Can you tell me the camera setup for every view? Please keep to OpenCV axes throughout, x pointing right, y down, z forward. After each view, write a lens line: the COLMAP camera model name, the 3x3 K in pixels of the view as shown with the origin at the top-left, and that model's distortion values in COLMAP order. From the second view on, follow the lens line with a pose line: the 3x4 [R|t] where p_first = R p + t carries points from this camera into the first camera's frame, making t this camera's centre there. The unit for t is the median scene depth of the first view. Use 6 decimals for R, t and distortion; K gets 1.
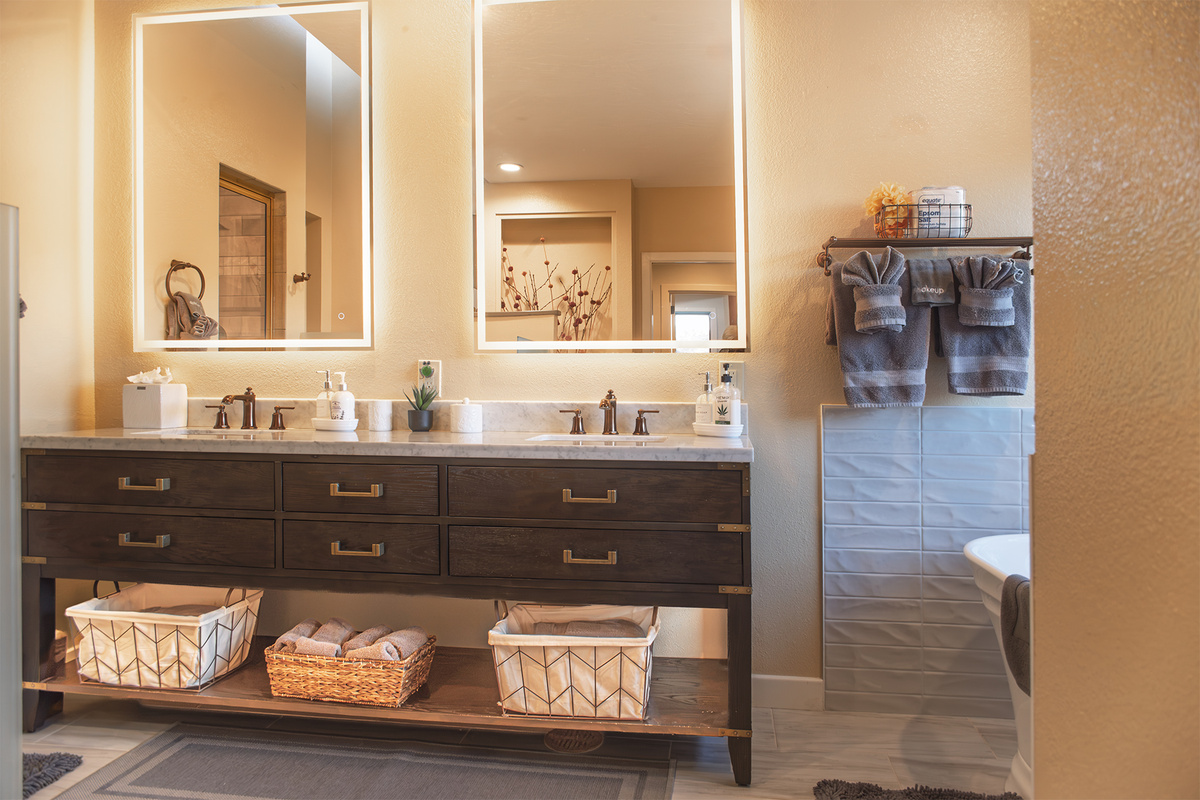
lens RADIAL K [[799.9, 0, 601.5], [0, 799.9, 385.3], [0, 0, 1]] dist [-0.035436, 0.026970]
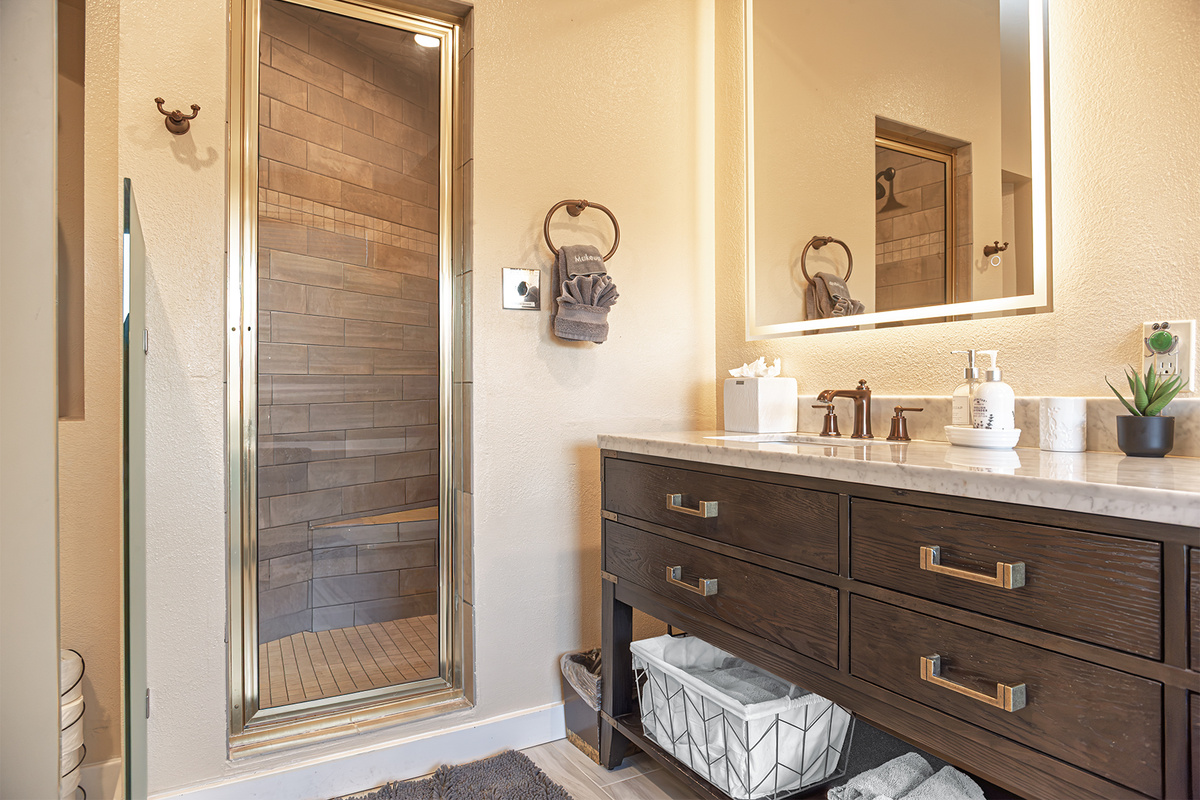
lens RADIAL K [[735.4, 0, 600.0], [0, 735.4, 400.0], [0, 0, 1]] dist [-0.028172, 0.002935]
pose [[0.602888, 0.001806, -0.797824, -0.063563], [0.001215, 0.999994, 0.003182, 0.018790], [0.797825, -0.002888, 0.602882, 0.430304]]
